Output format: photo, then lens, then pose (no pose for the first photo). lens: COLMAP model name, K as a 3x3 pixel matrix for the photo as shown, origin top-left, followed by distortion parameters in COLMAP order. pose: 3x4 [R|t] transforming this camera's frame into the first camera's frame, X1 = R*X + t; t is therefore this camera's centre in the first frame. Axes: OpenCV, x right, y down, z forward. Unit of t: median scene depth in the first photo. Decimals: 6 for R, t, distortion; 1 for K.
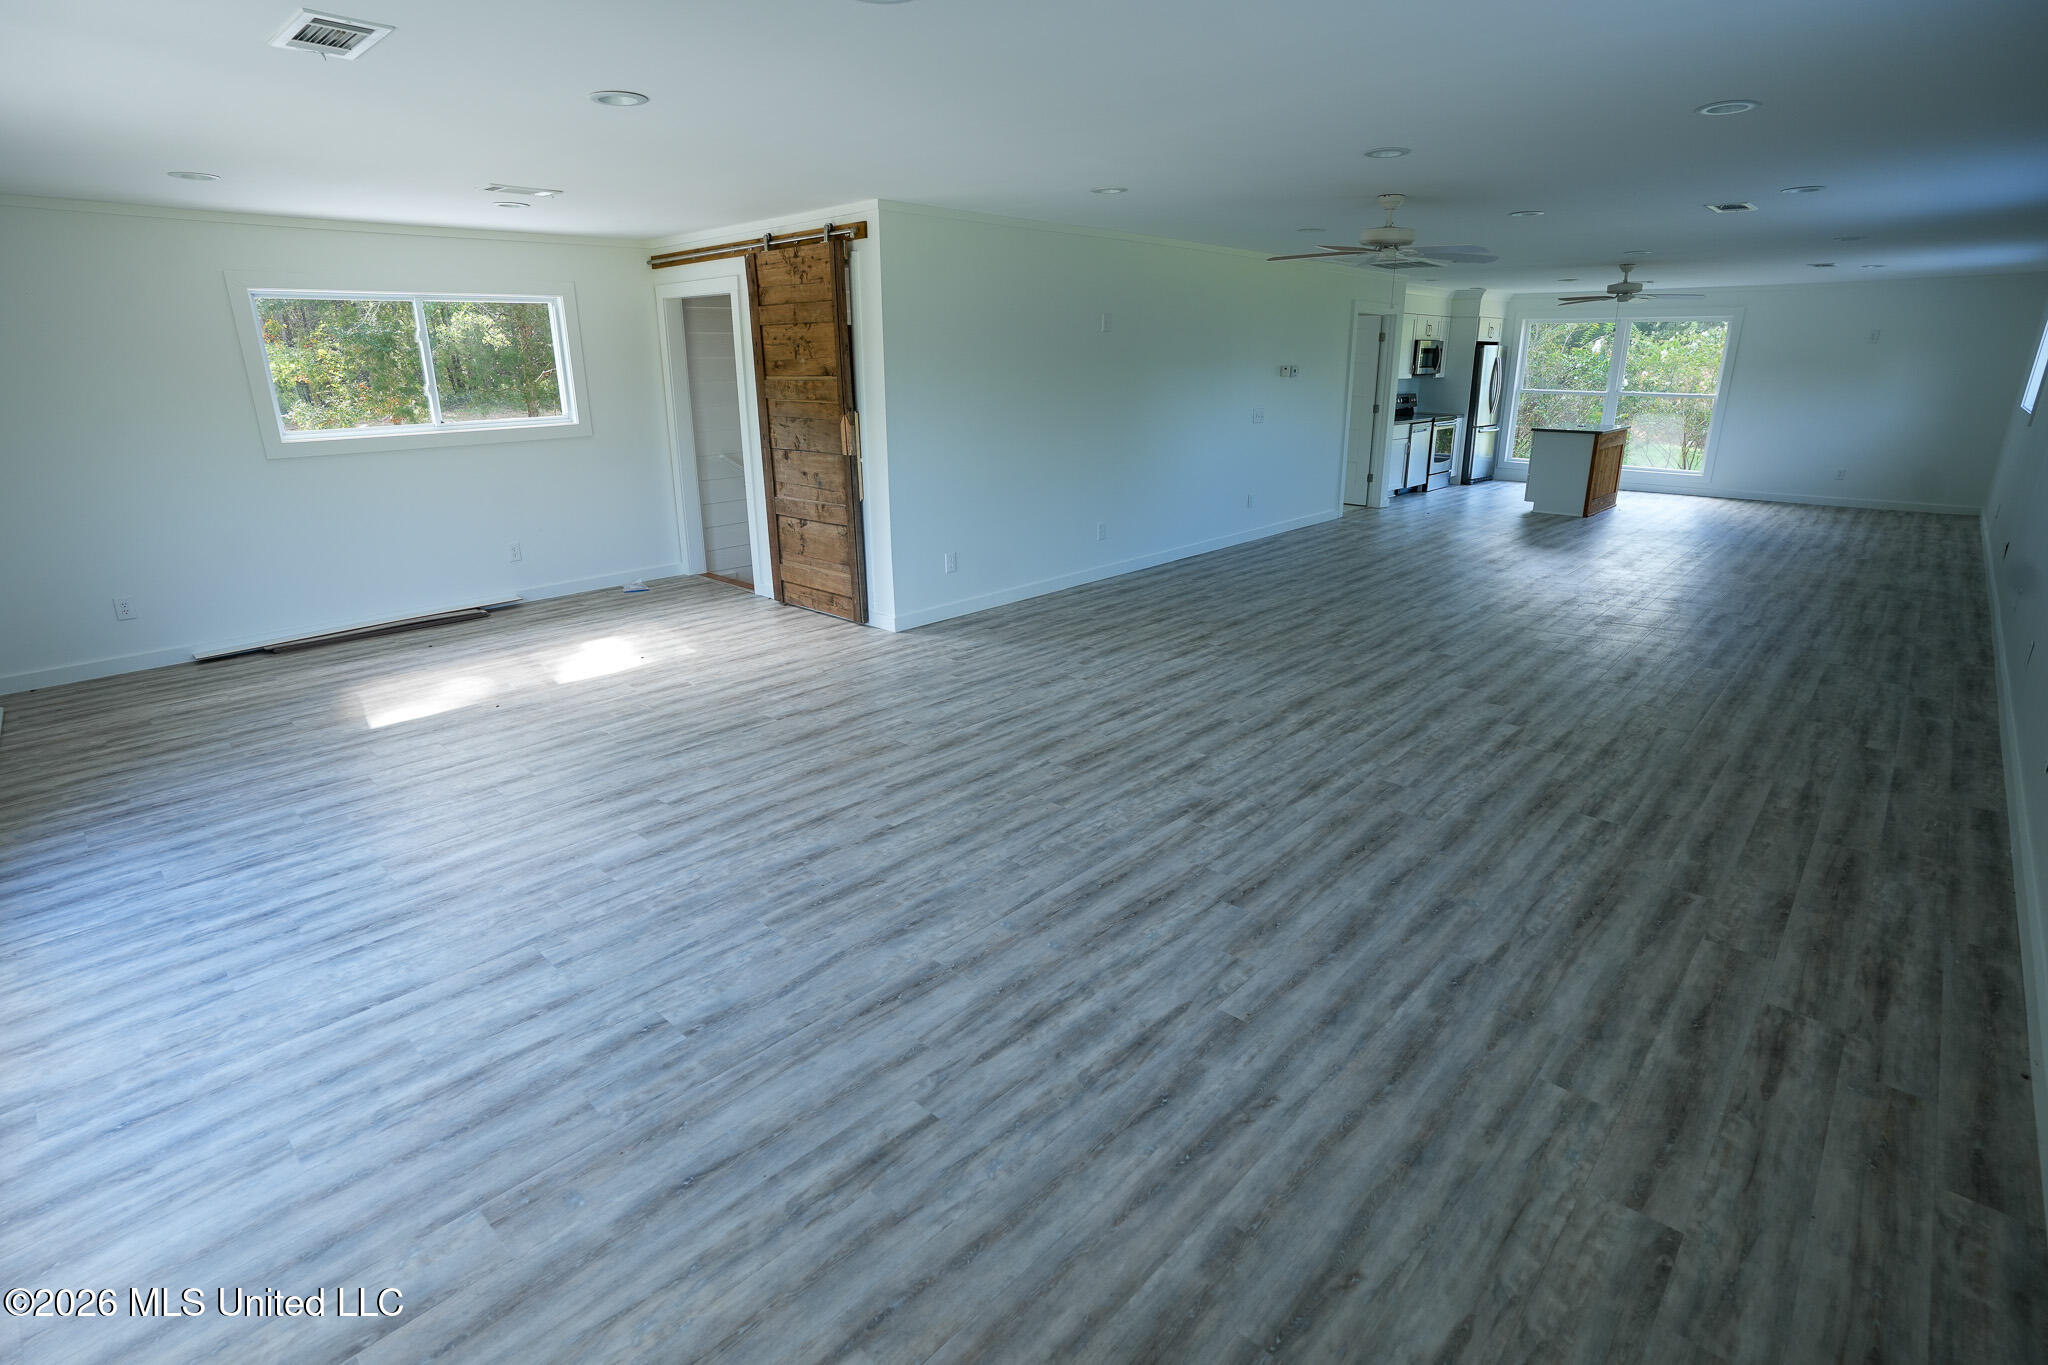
lens RADIAL K [[997.8, 0, 1028.8], [0, 997.8, 677.8], [0, 0, 1]] dist [-0.064134, 0.023037]
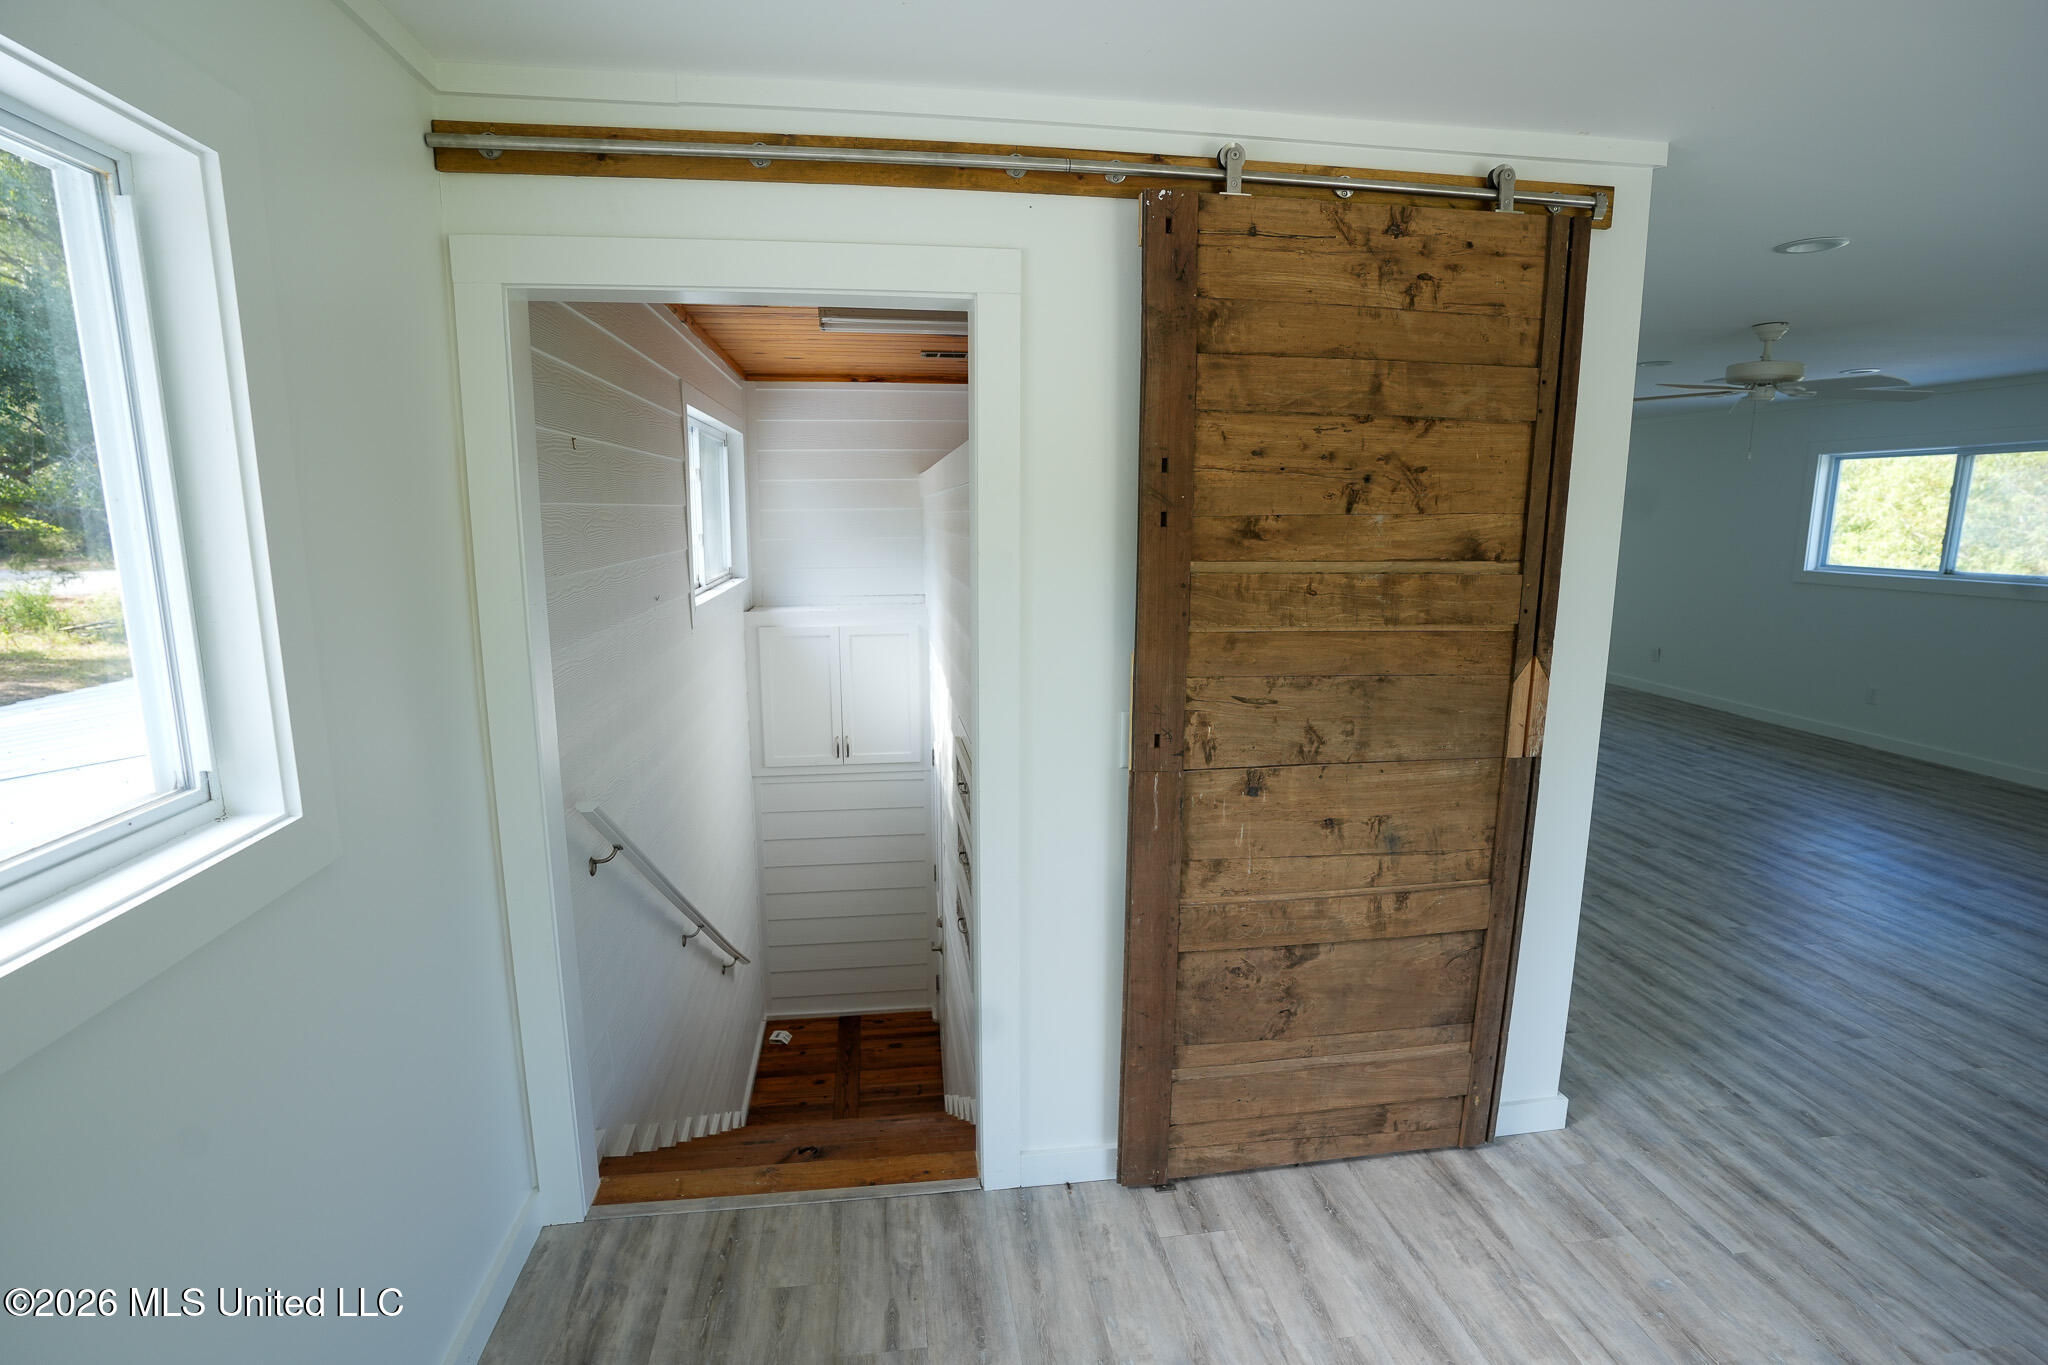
lens RADIAL K [[997.8, 0, 1023.1], [0, 997.8, 695.1], [0, 0, 1]] dist [-0.064134, 0.023037]
pose [[0.625903, -0.135677, 0.768009, -0.585674], [0.234140, 0.972015, -0.019099, -0.278964], [-0.743925, 0.191776, 0.640154, 0.868193]]
